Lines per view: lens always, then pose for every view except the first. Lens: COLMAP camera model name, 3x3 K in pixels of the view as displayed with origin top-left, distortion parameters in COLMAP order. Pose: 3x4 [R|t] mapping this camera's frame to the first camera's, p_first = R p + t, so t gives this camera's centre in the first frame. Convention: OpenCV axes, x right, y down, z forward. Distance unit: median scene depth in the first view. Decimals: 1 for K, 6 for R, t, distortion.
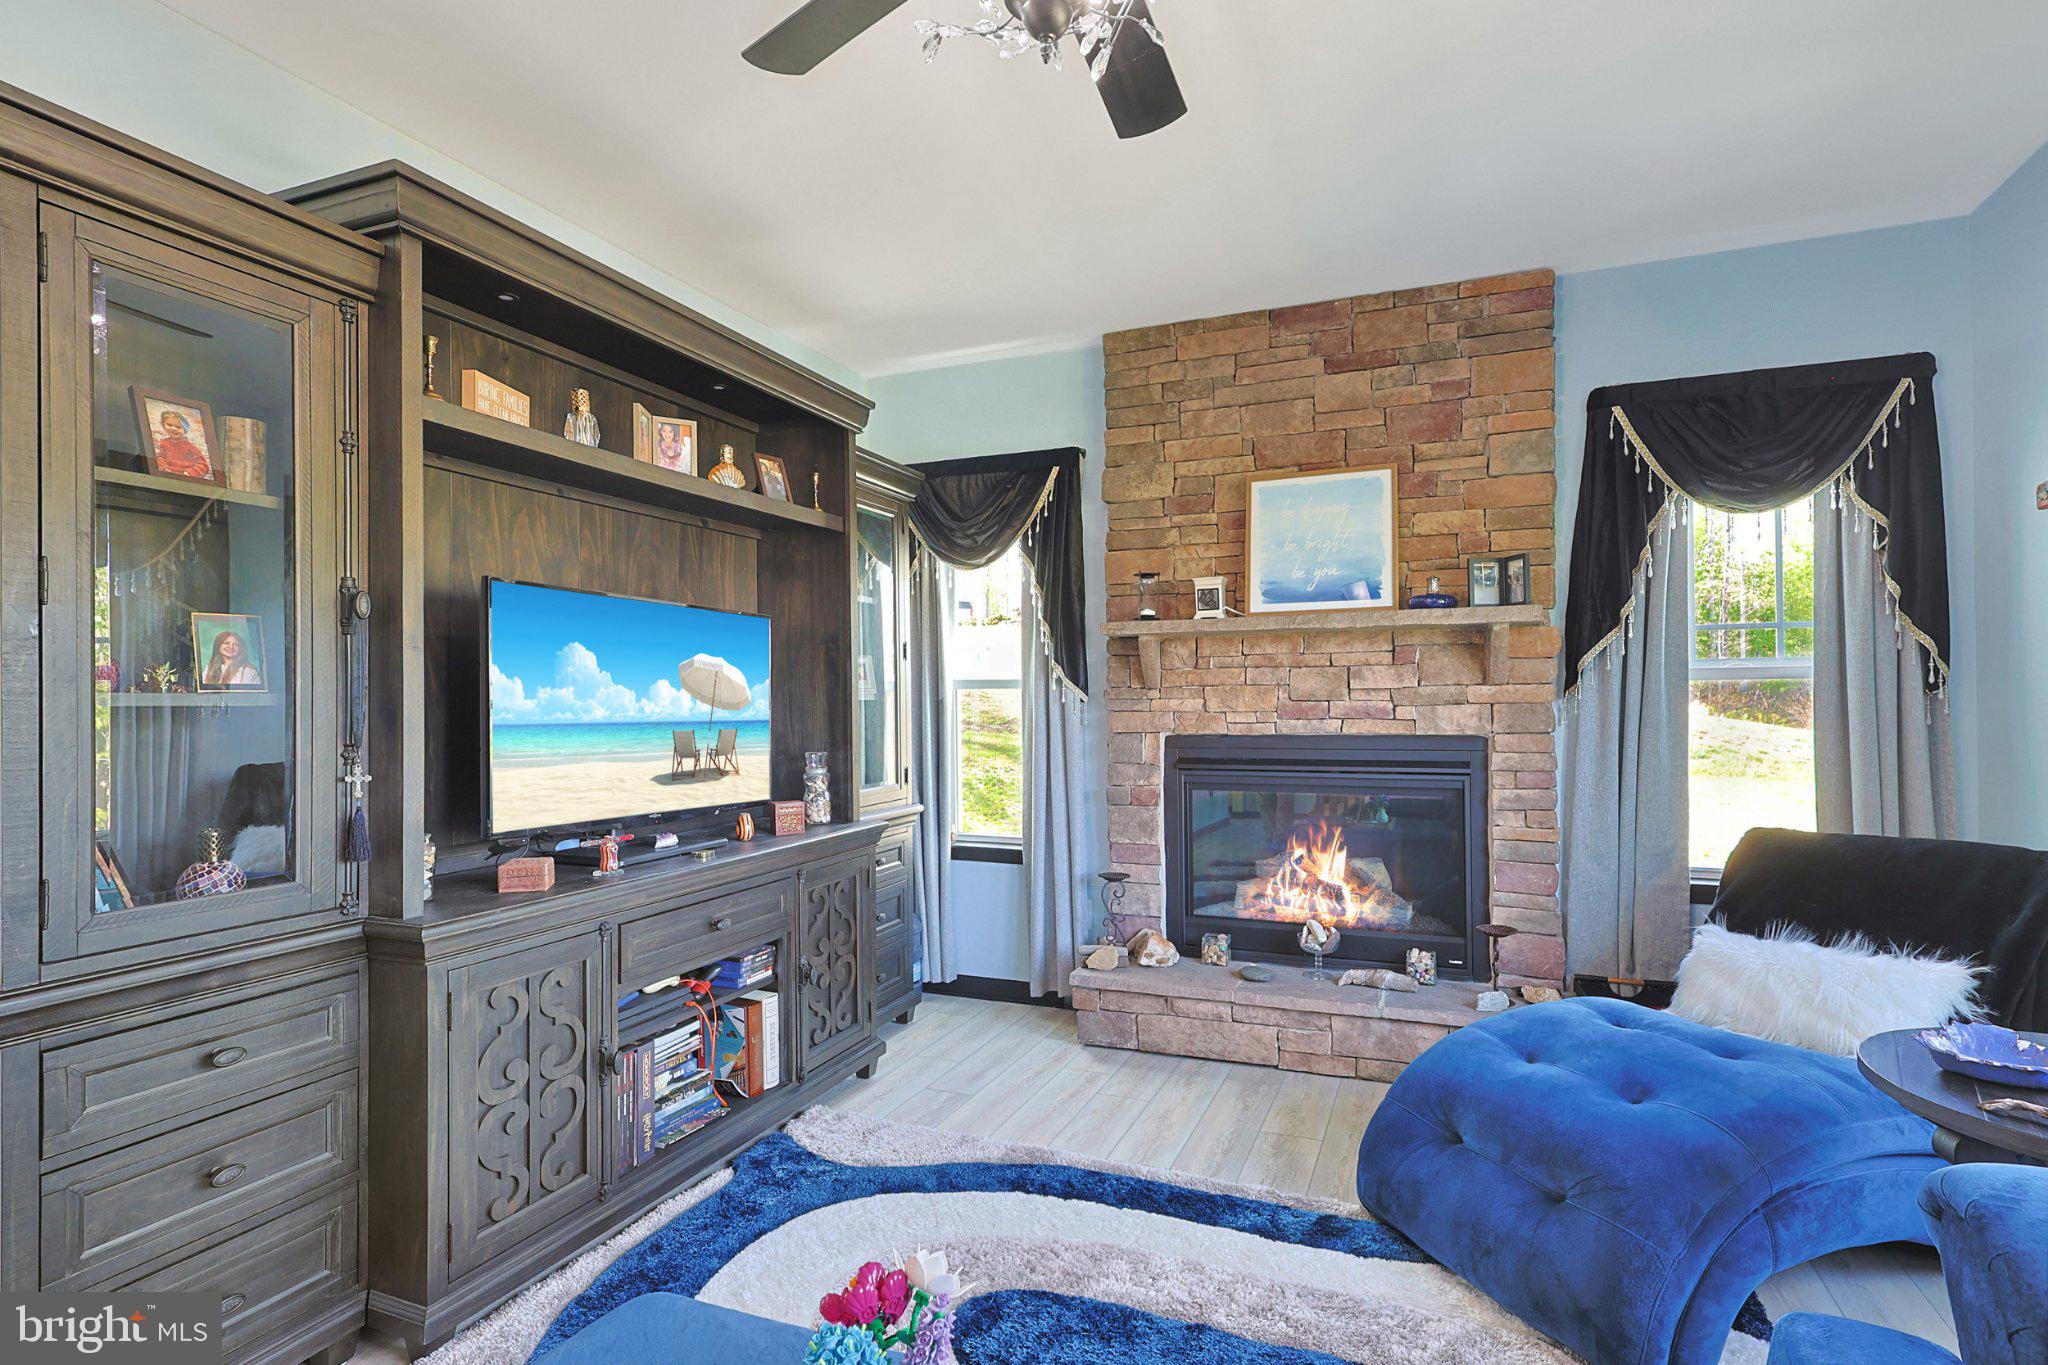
lens RADIAL K [[1026.7, 0, 1030.6], [0, 1026.7, 692.6], [0, 0, 1]] dist [-0.003372, 0.000264]
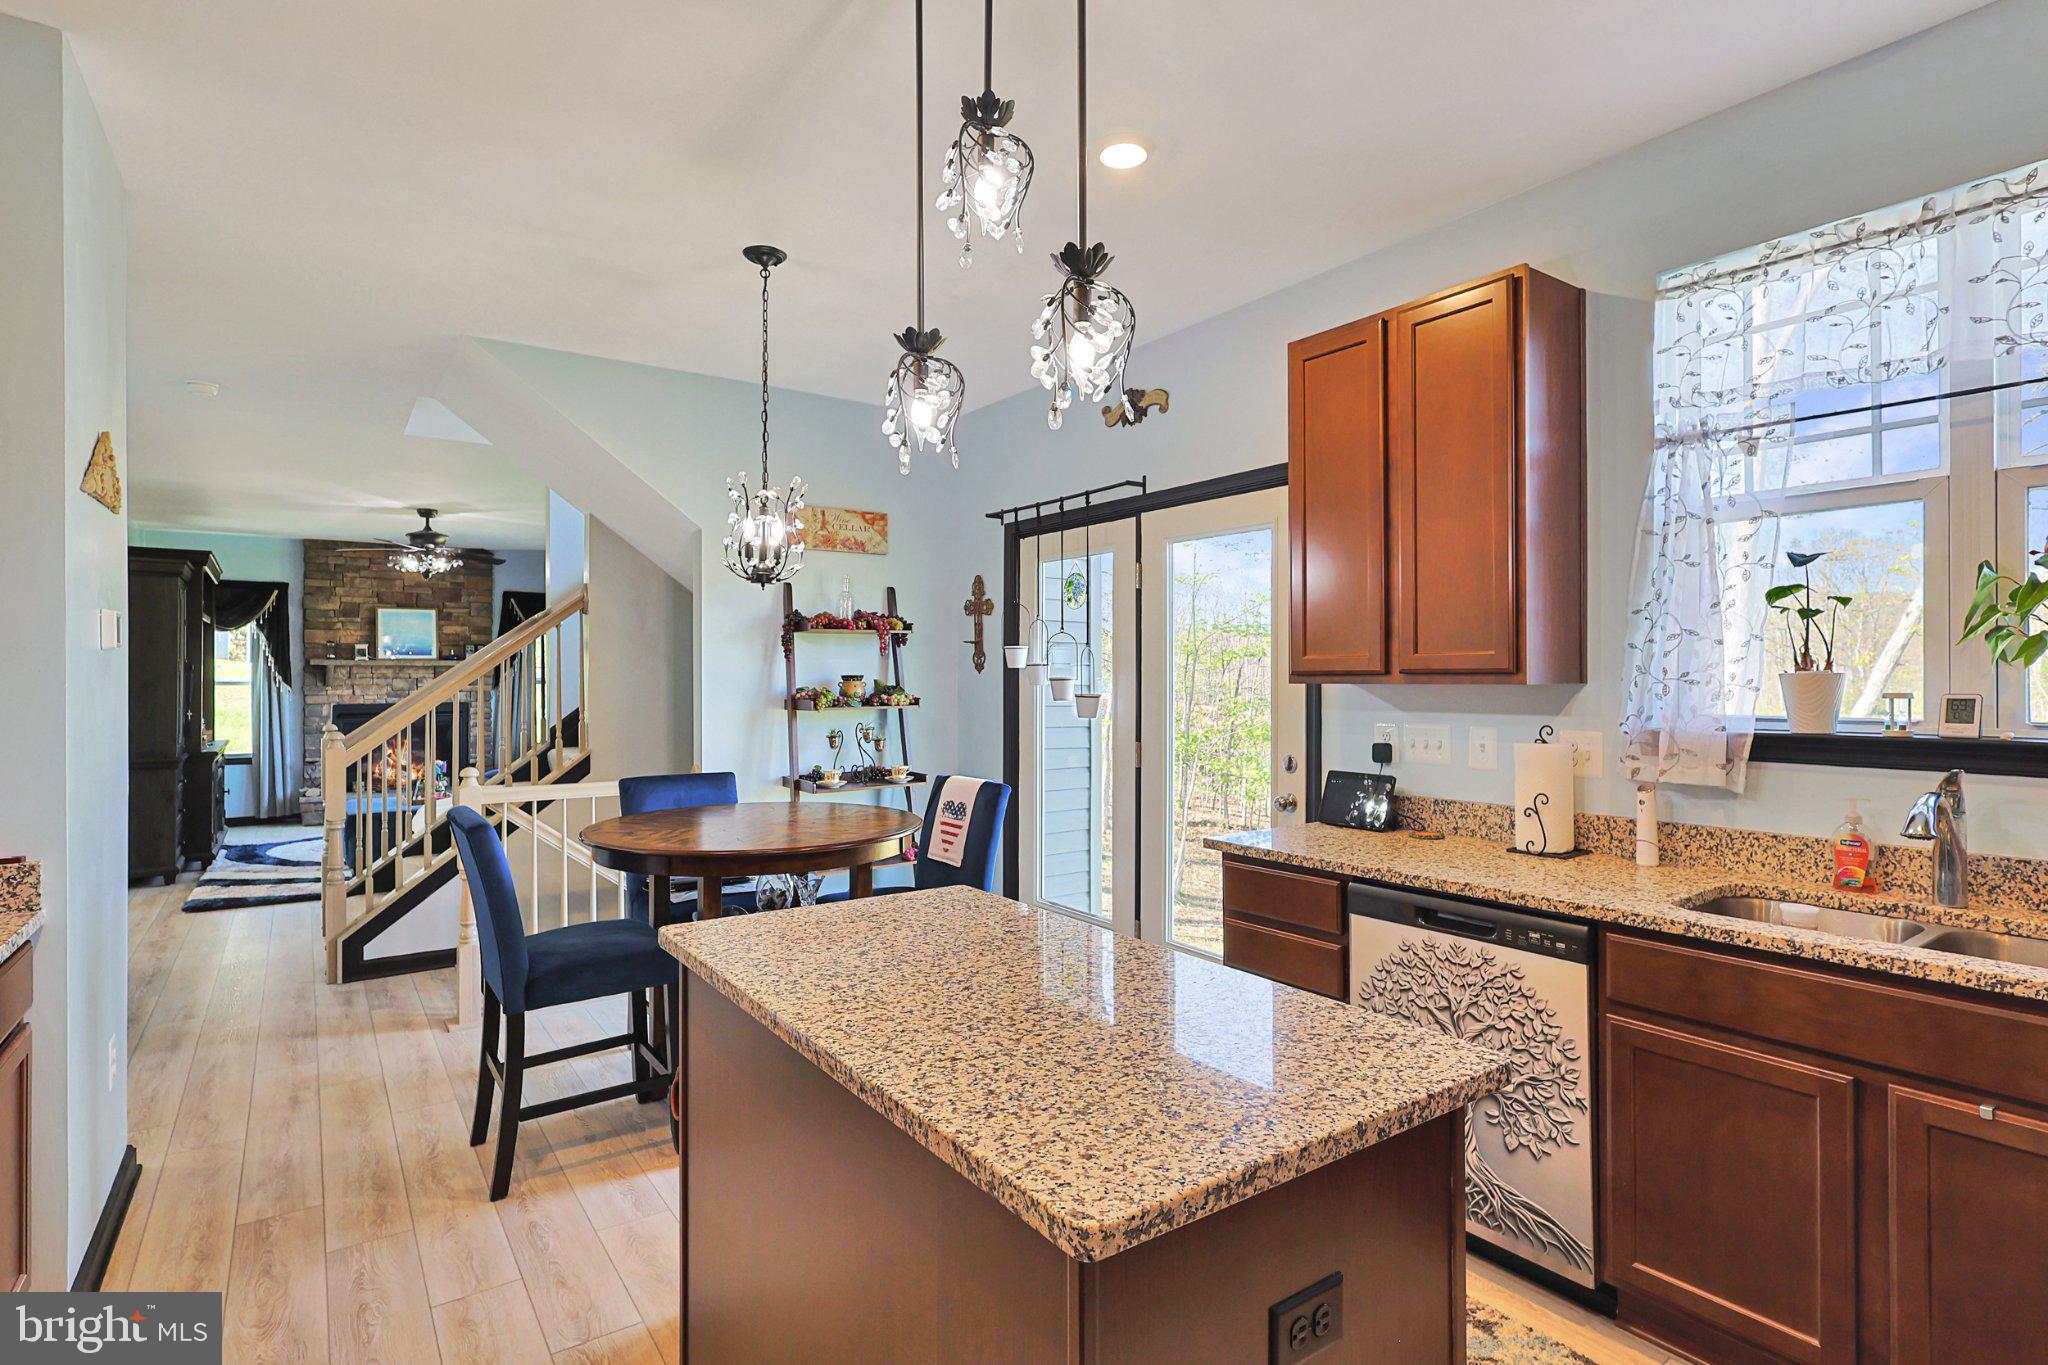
lens RADIAL K [[1030.7, 0, 1041.0], [0, 1030.7, 673.6], [0, 0, 1]] dist [0.001221, 0.000439]
pose [[0.534355, 0.008340, 0.845219, -1.180016], [-0.008277, 0.999955, -0.004634, -0.040270], [-0.845219, -0.004520, 0.534400, -1.976118]]
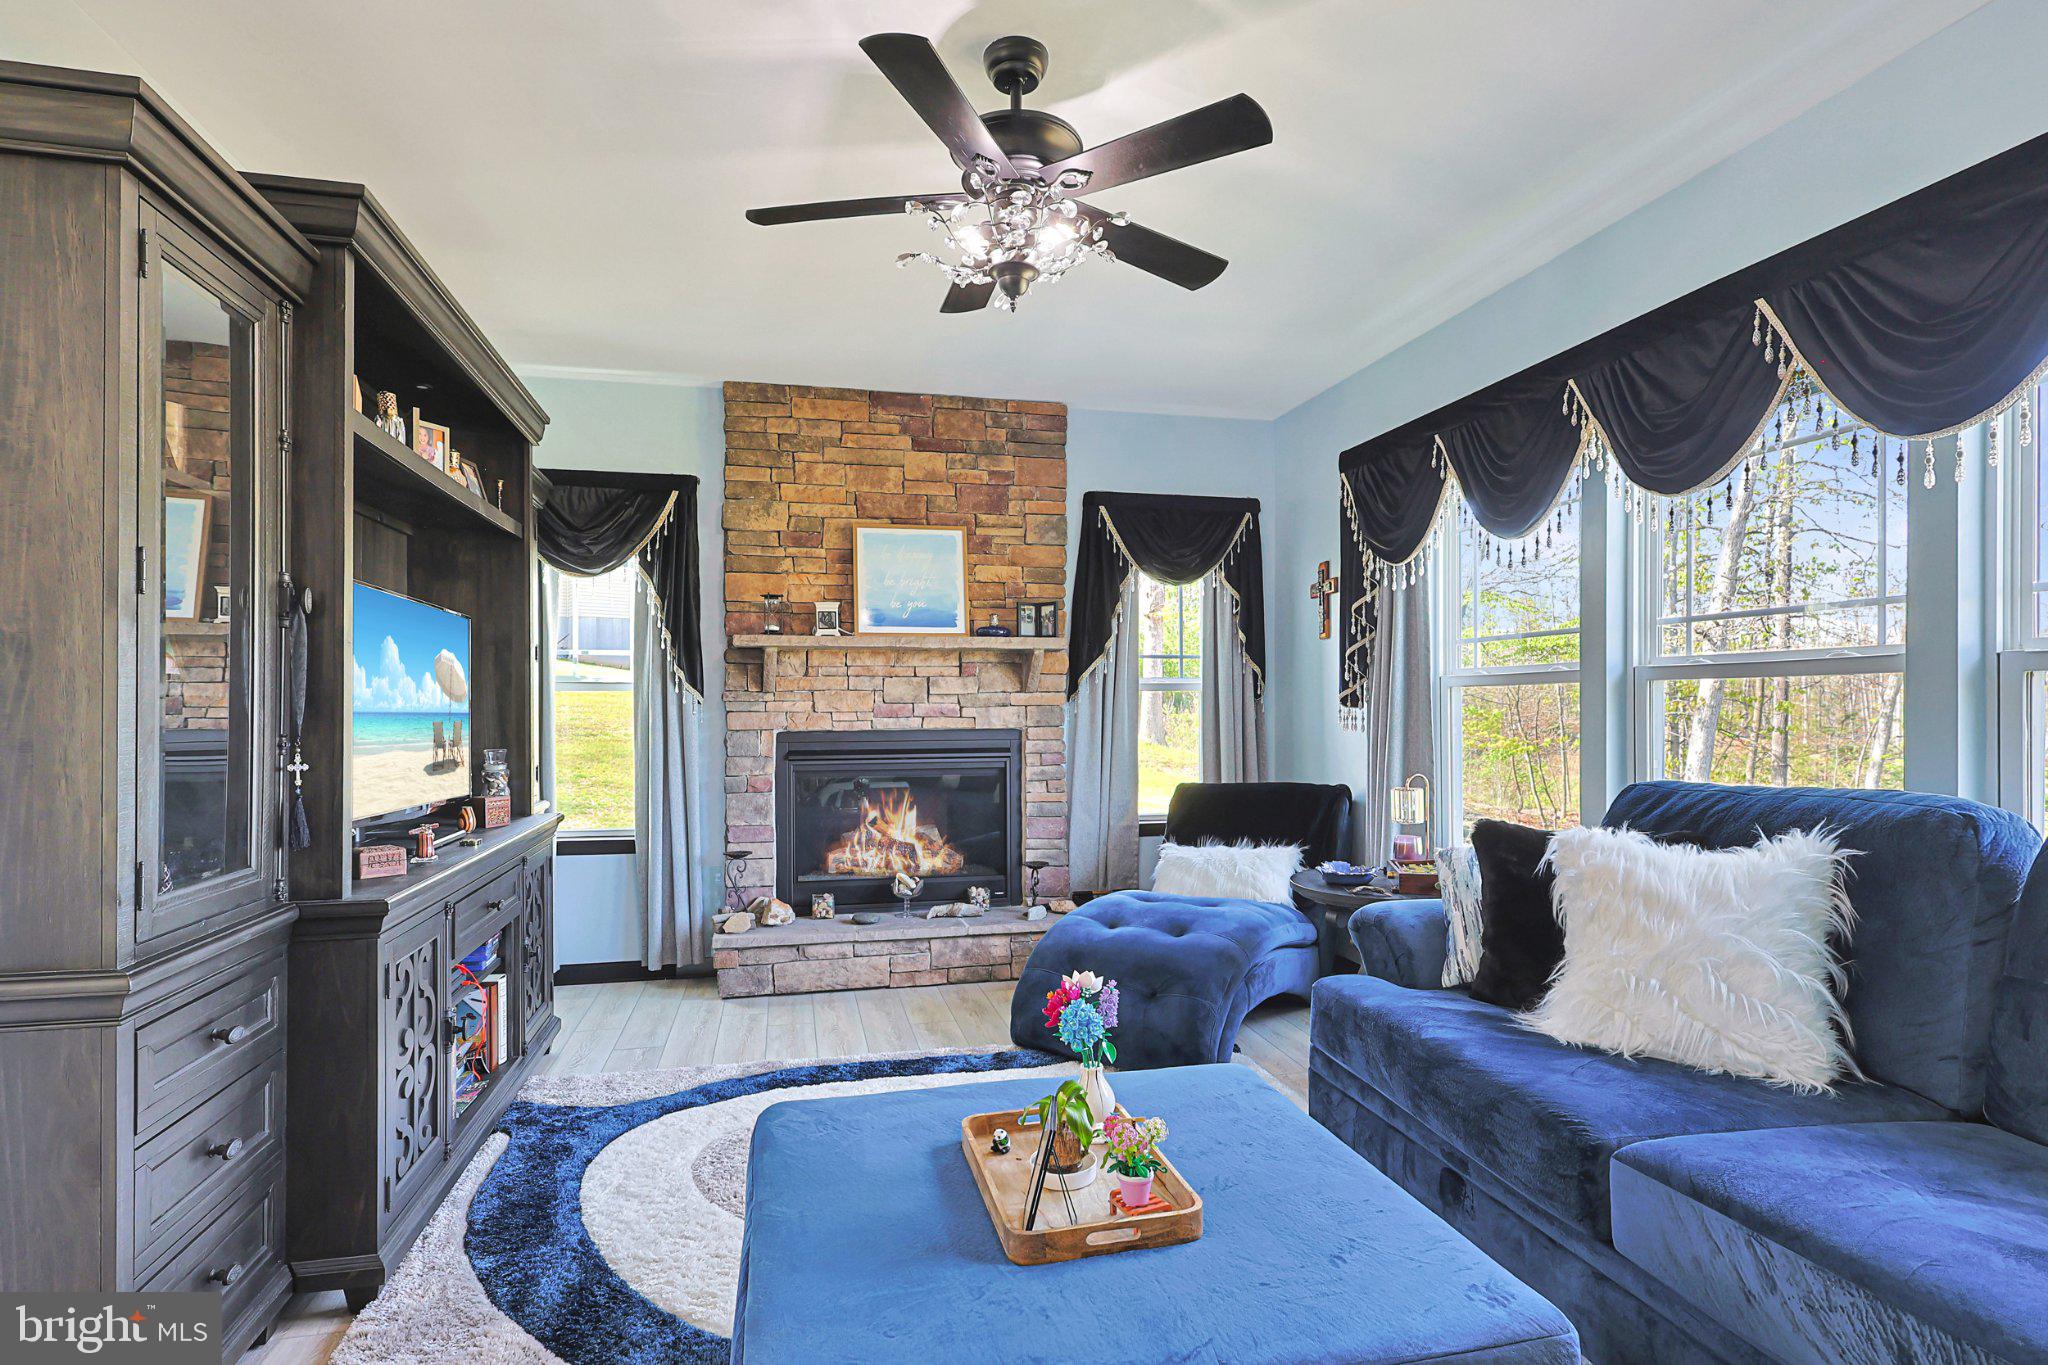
lens RADIAL K [[1013.8, 0, 1025.8], [0, 1013.8, 713.3], [0, 0, 1]] dist [-0.000913, -0.000121]
pose [[0.820335, 0.000877, 0.571883, -0.335516], [-0.007512, 0.999929, 0.009242, 0.007885], [-0.571835, -0.011877, 0.820283, -0.135417]]
